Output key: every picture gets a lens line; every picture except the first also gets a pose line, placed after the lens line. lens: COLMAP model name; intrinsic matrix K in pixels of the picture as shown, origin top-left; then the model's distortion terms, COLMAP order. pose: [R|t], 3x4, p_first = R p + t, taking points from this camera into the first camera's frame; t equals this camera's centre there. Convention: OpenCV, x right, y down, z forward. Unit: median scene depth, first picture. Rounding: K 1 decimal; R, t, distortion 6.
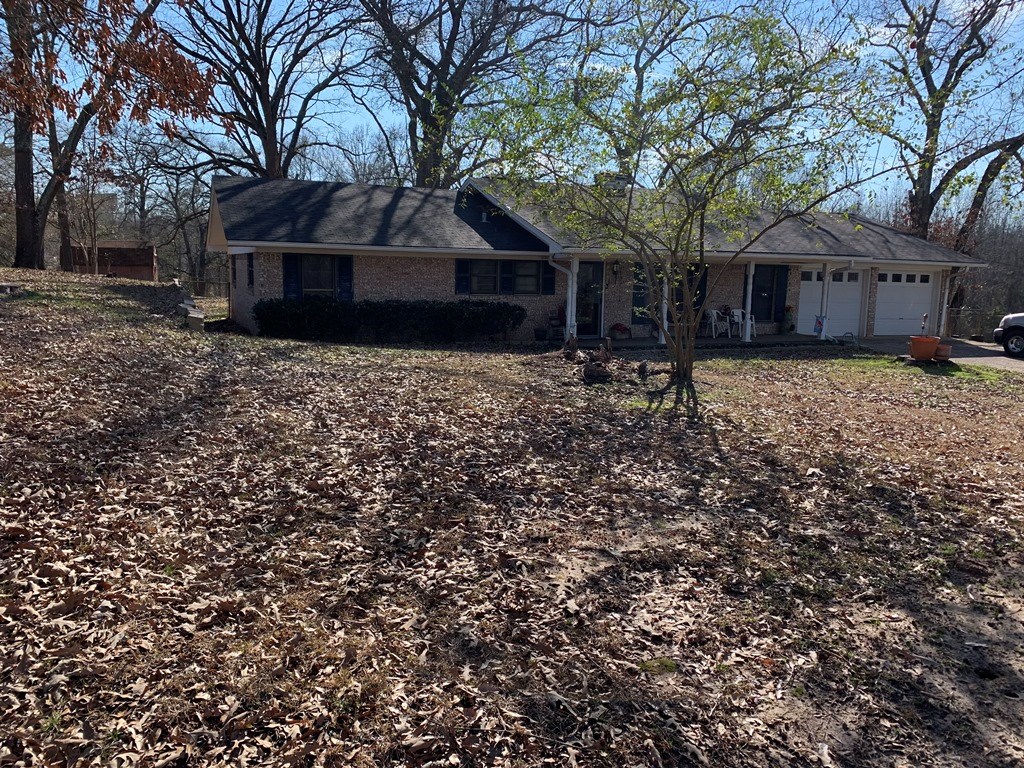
lens RADIAL K [[779.8, 0, 512.0], [0, 779.8, 384.0], [0, 0, 1]] dist [0.117233, -0.219441]
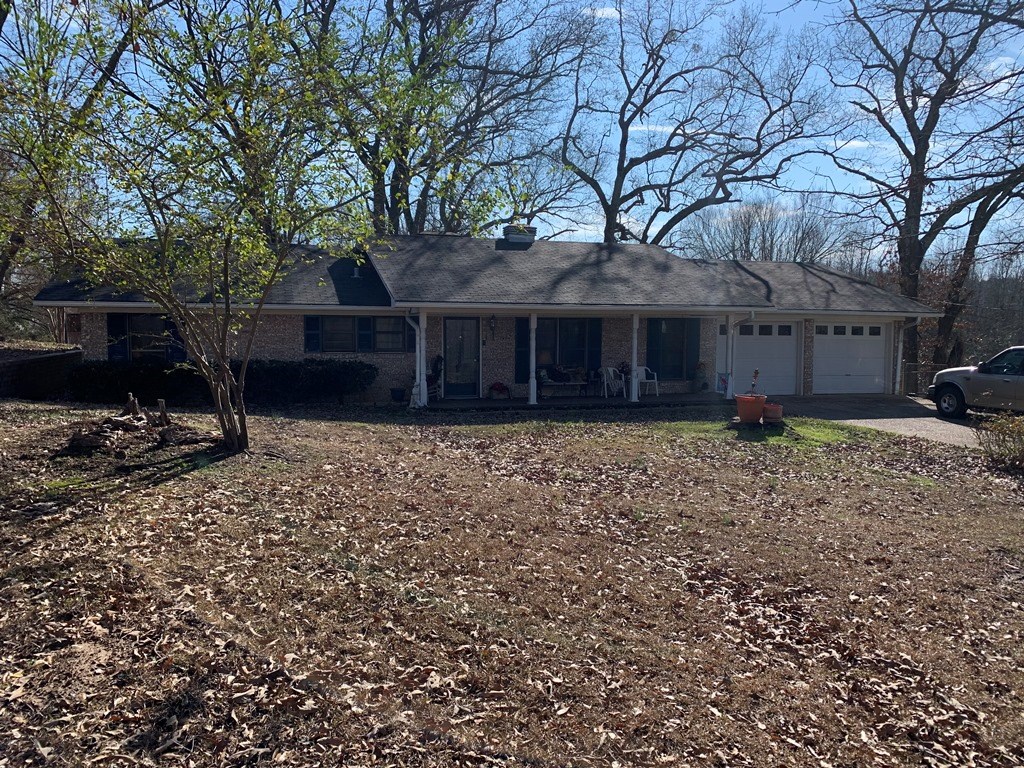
lens RADIAL K [[782.5, 0, 512.0], [0, 782.5, 384.0], [0, 0, 1]] dist [0.115780, -0.329020]
pose [[0.994363, -0.008105, -0.105718, 0.213982], [0.000026, 0.997093, -0.076193, -0.004301], [0.106029, 0.075761, 0.991473, 0.071519]]
